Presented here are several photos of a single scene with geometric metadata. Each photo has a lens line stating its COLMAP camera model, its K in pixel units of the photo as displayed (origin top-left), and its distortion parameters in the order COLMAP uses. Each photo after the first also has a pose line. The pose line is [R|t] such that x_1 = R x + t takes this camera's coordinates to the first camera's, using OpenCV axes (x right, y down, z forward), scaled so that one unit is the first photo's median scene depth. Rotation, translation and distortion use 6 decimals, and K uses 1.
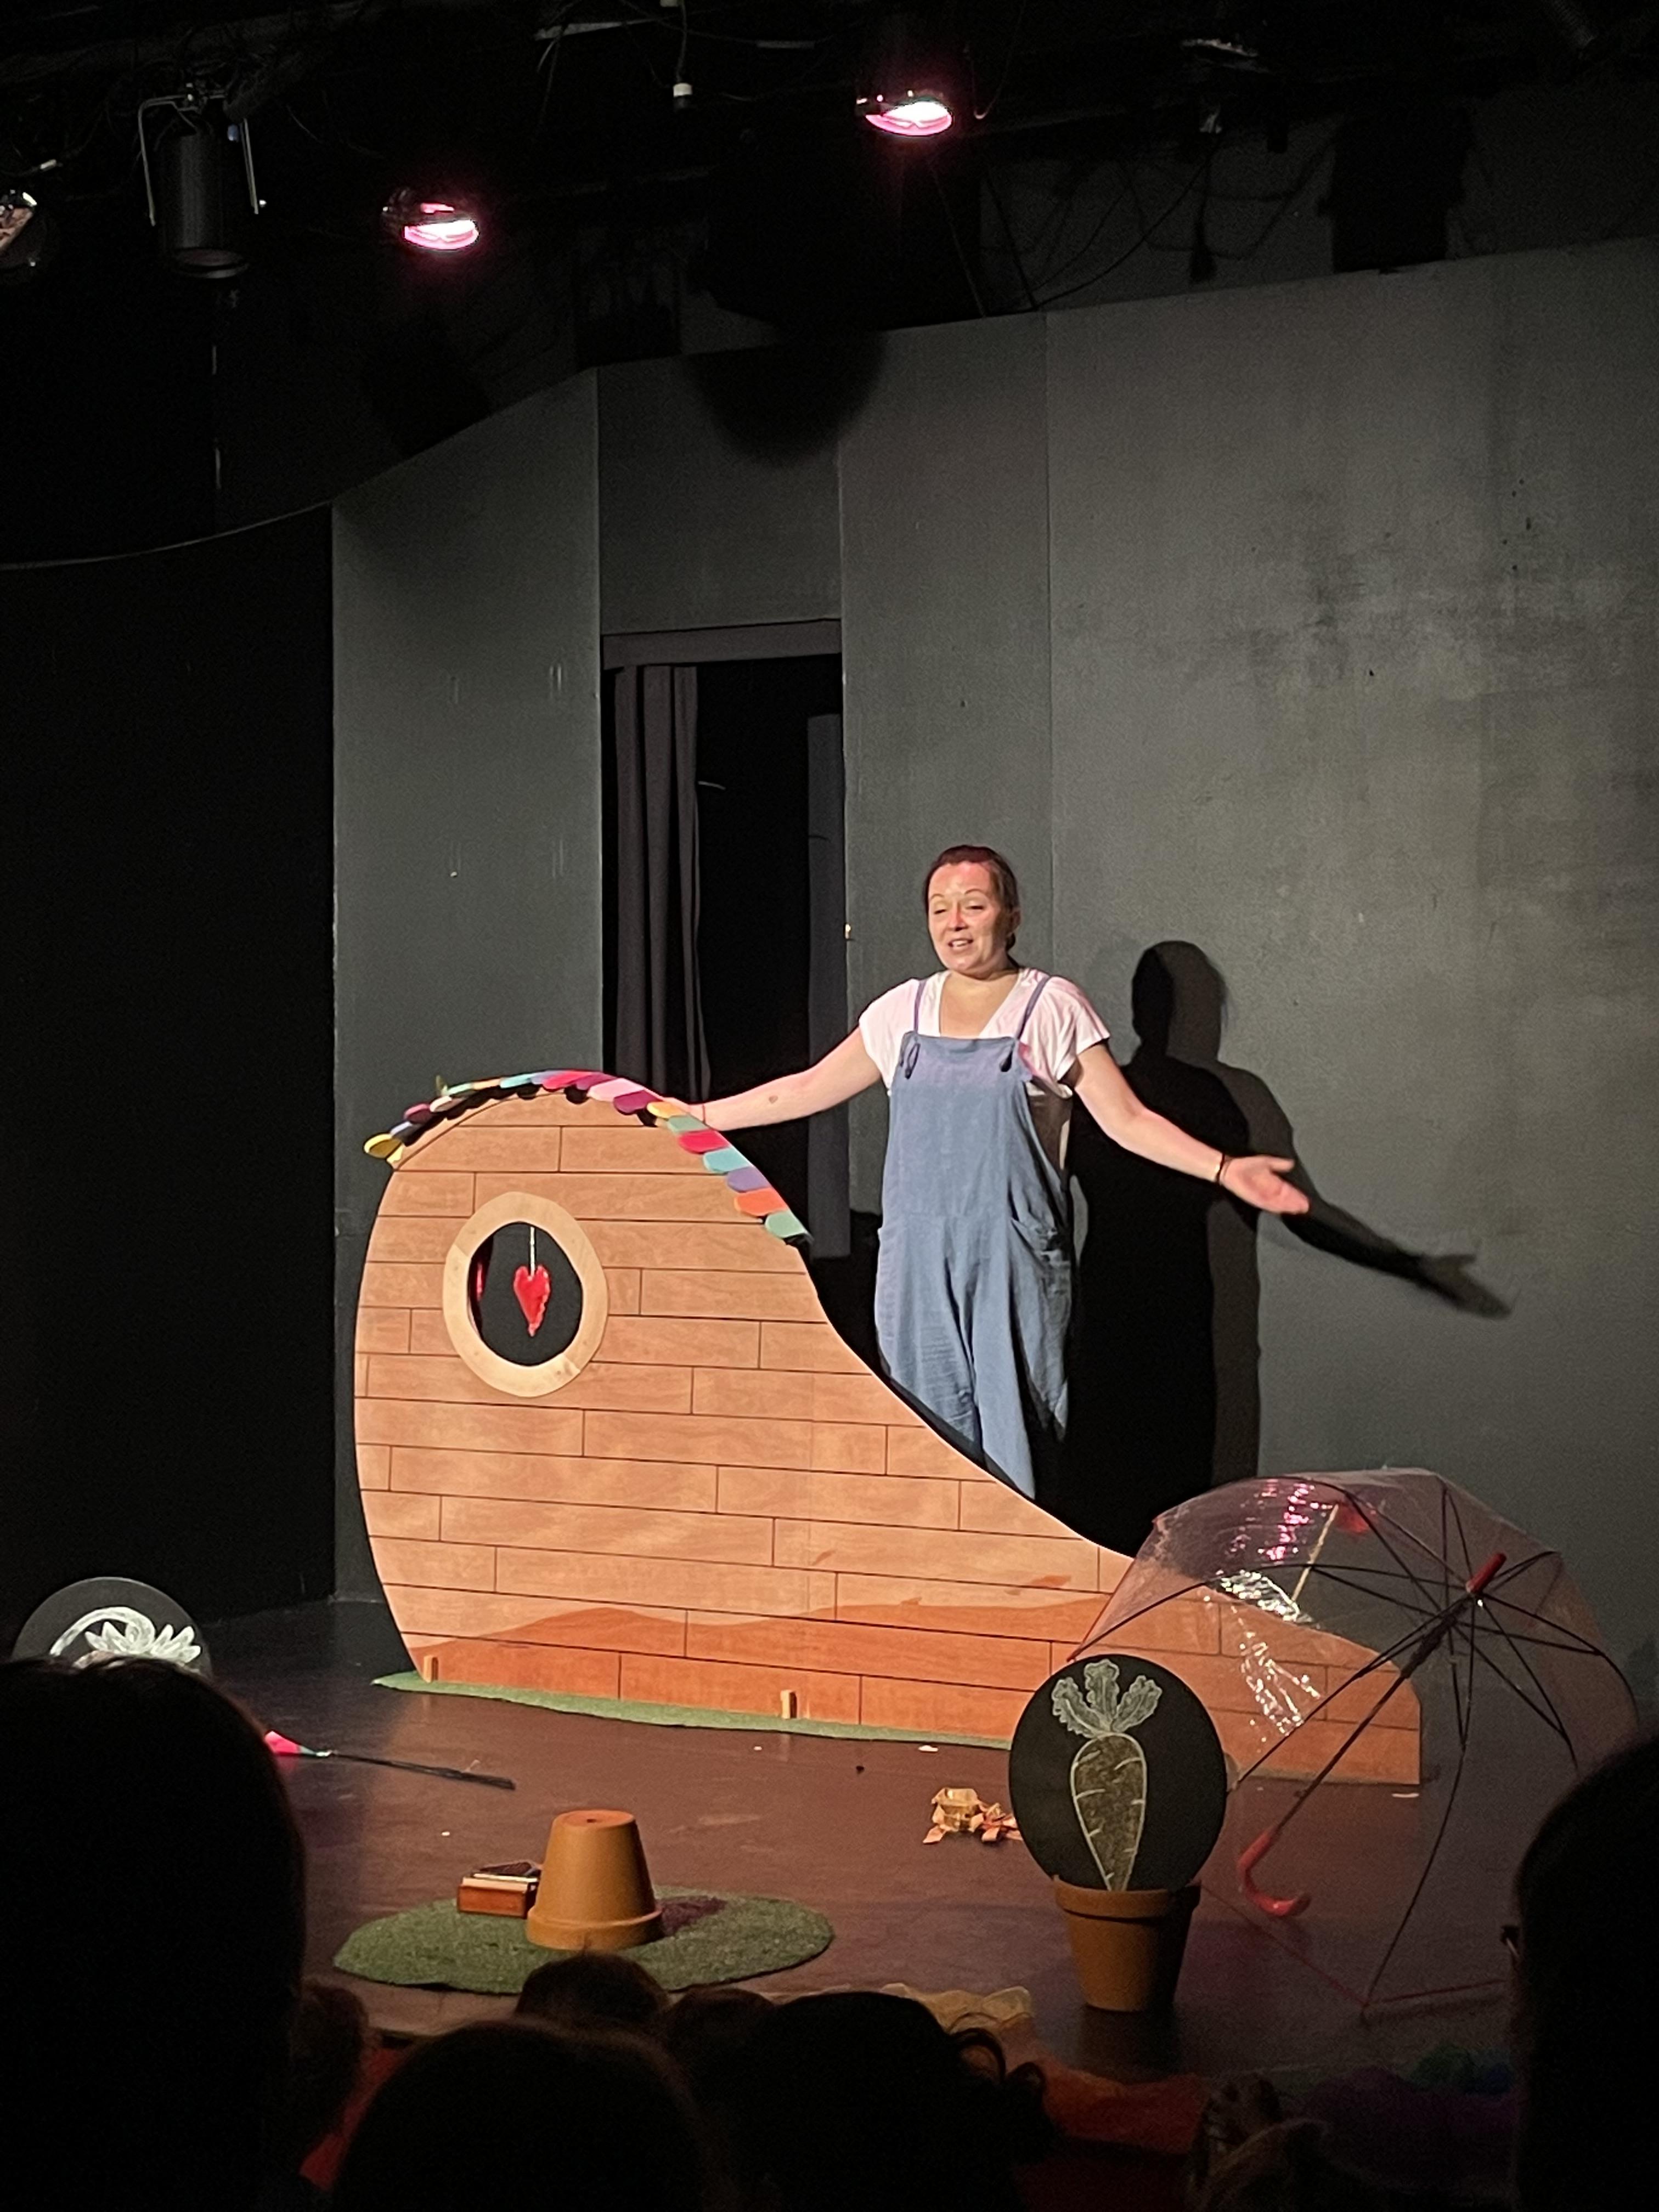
lens RADIAL K [[3658.8, 0, 844.3], [0, 3658.8, 1096.9], [0, 0, 1]] dist [0.127886, 0.000000]
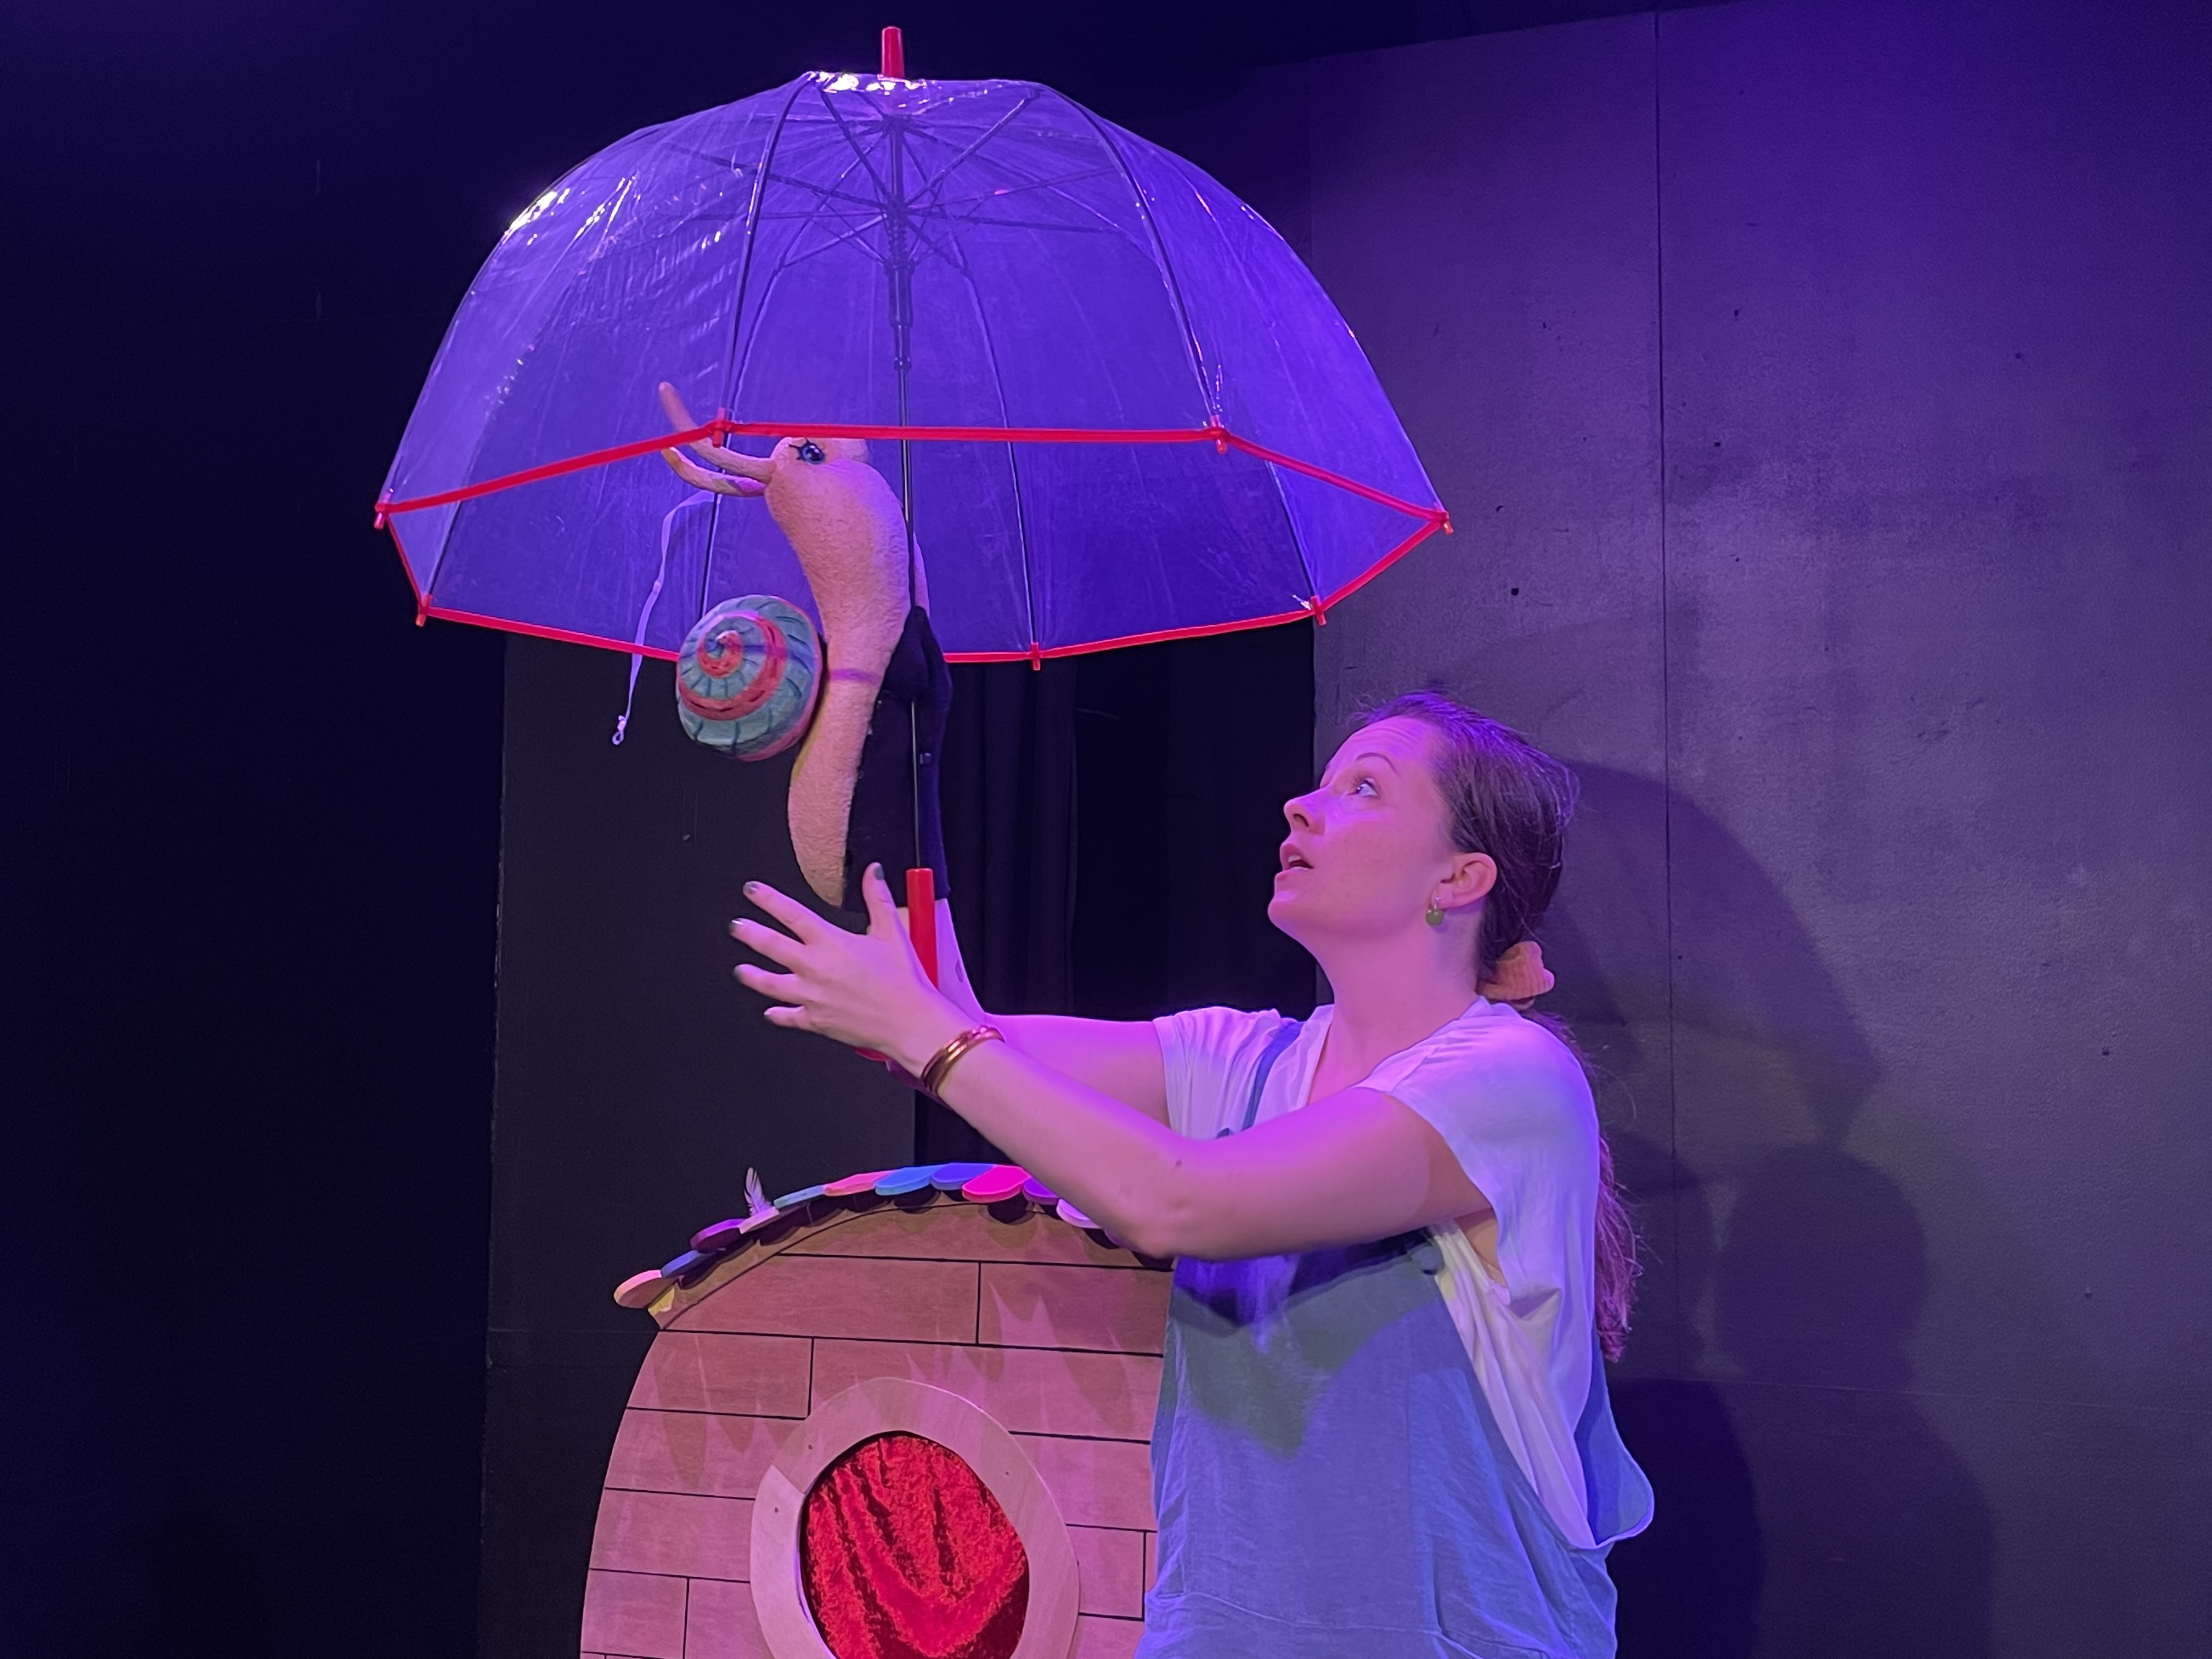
lens RADIAL K [[2502.8, 0, 1107.3], [0, 2502.8, 824.0], [0, 0, 1]] dist [0.075471, 0.000000]
pose [[0.984485, 0.020511, 0.174267, -0.127562], [-0.005836, 0.996422, -0.084313, -0.027607], [-0.175373, 0.081988, 0.981082, 0.603808]]
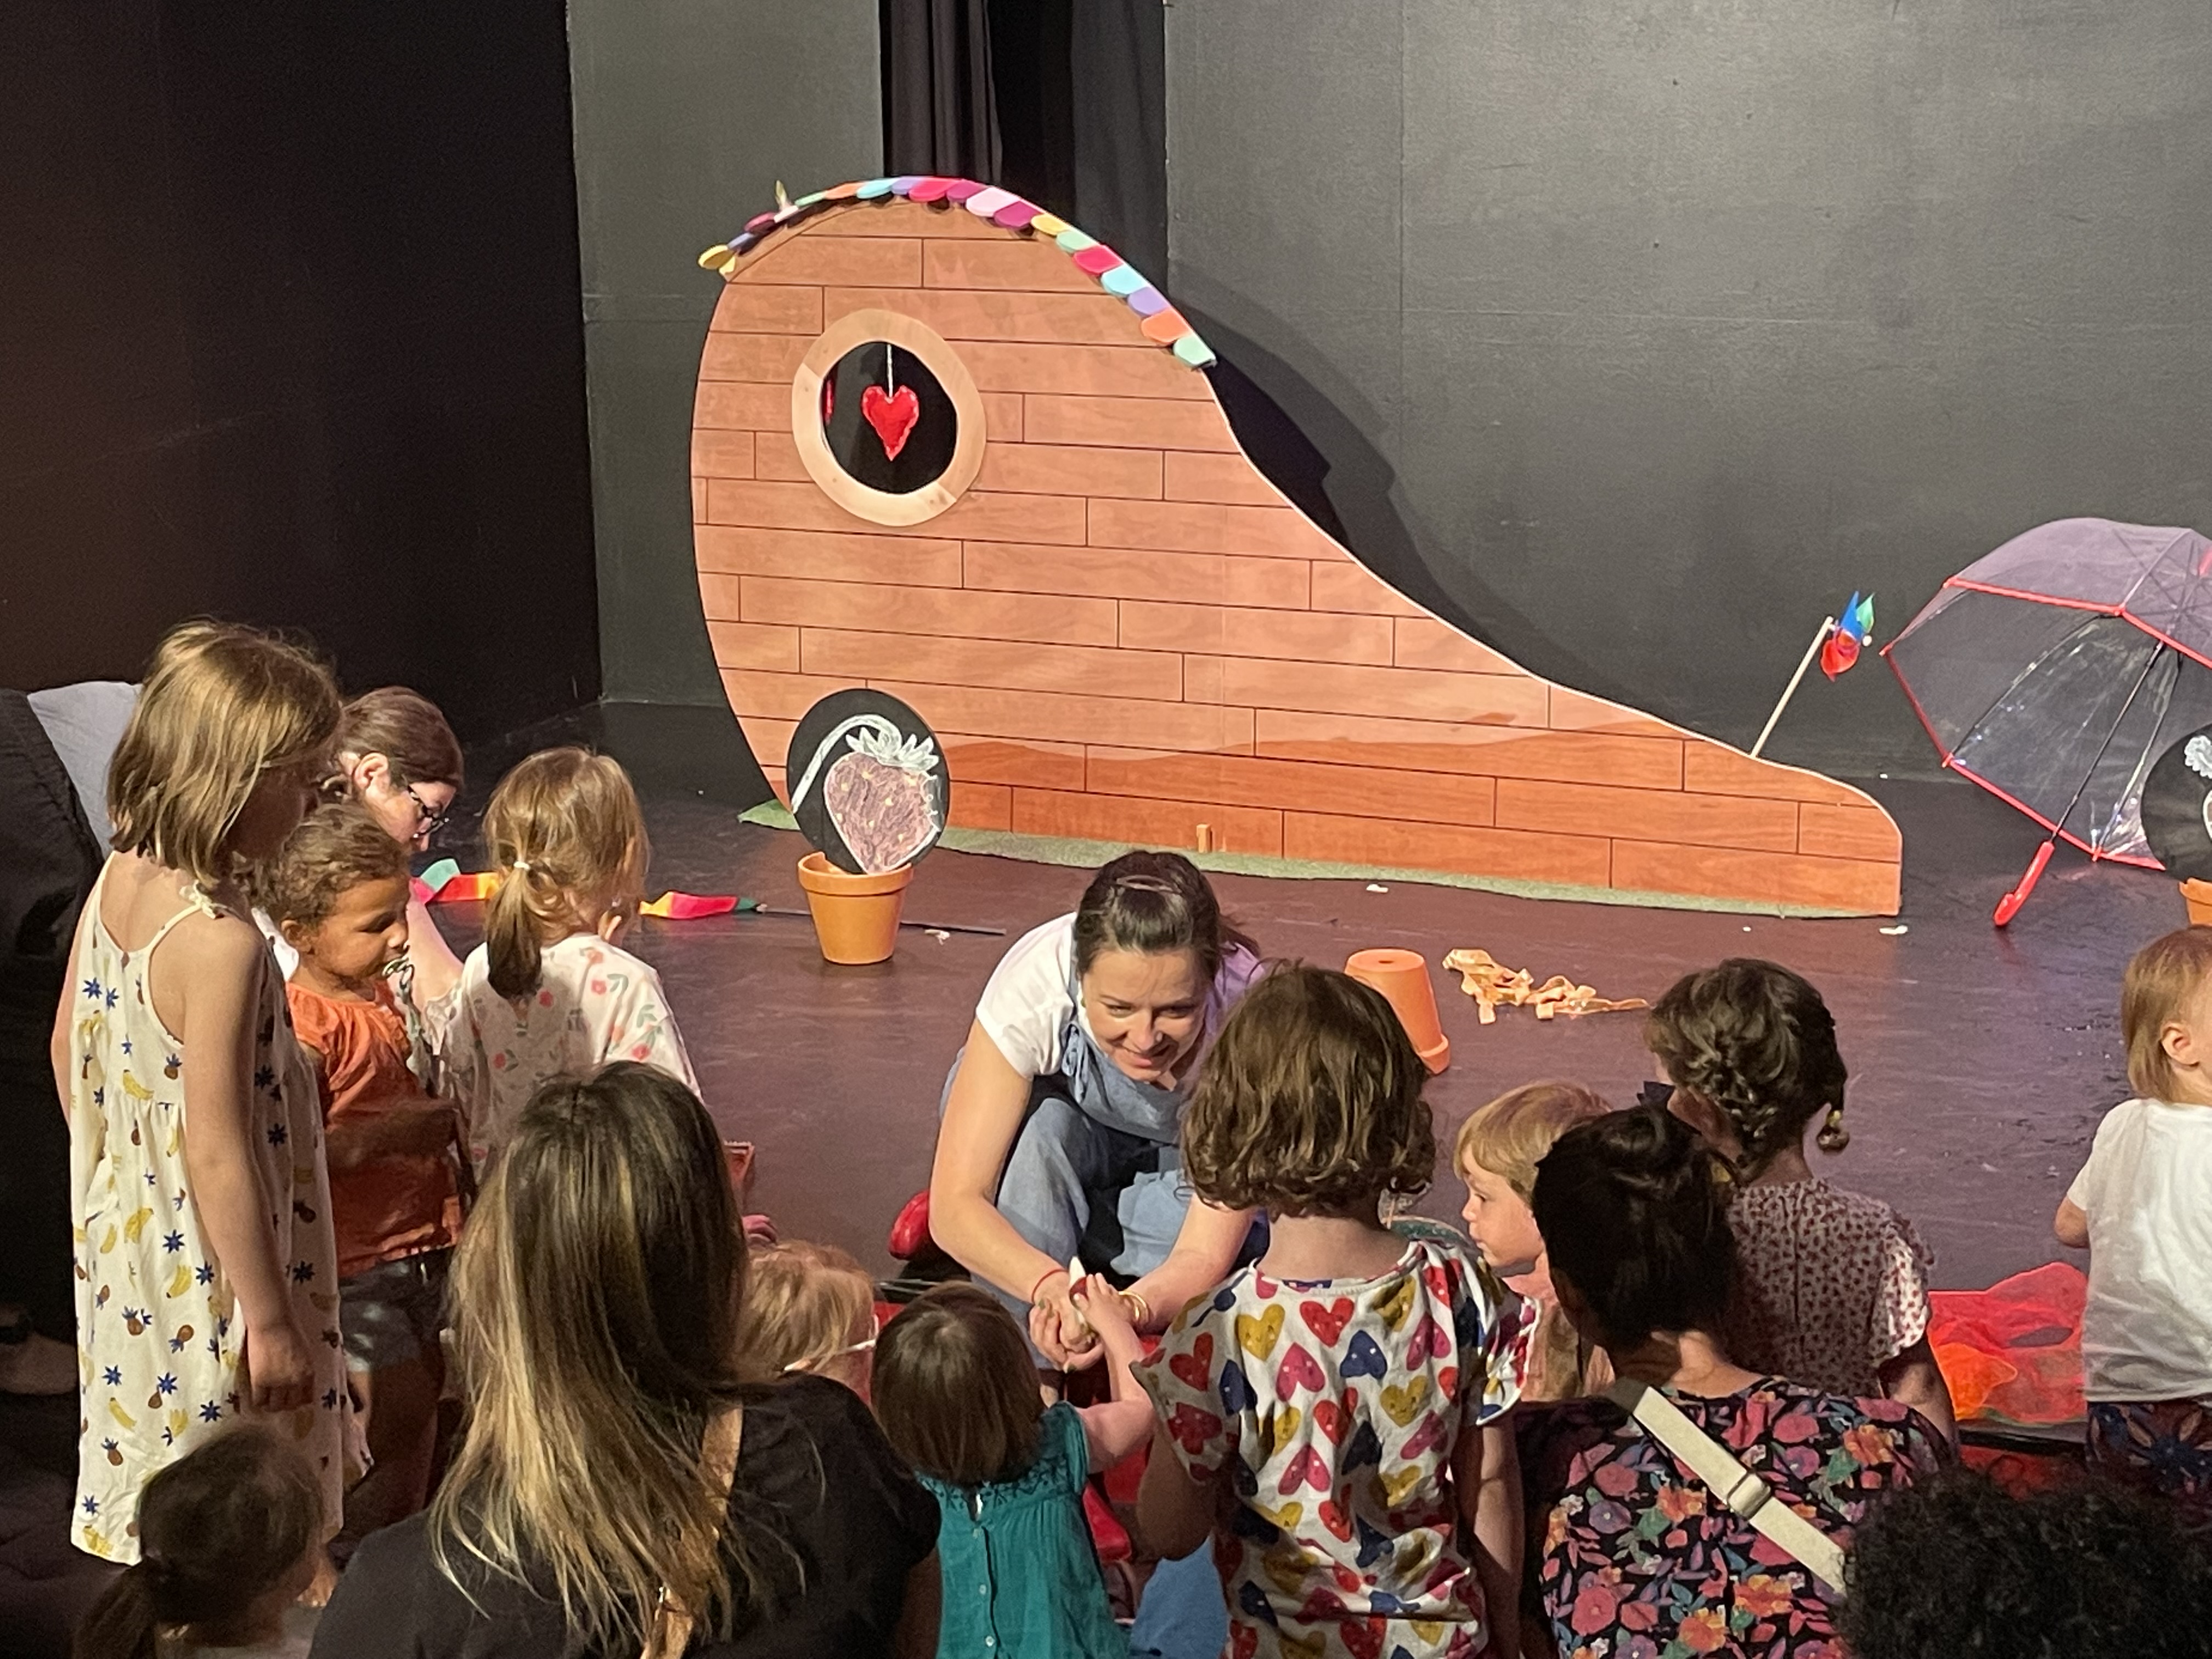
lens RADIAL K [[3644.8, 0, 1092.8], [0, 3644.8, 823.6], [0, 0, 1]] dist [0.090625, 0.000000]
pose [[0.989467, -0.047069, 0.136891, -0.169203], [0.013636, 0.971761, 0.235575, -0.066050], [-0.144113, -0.231227, 0.962167, 0.058923]]
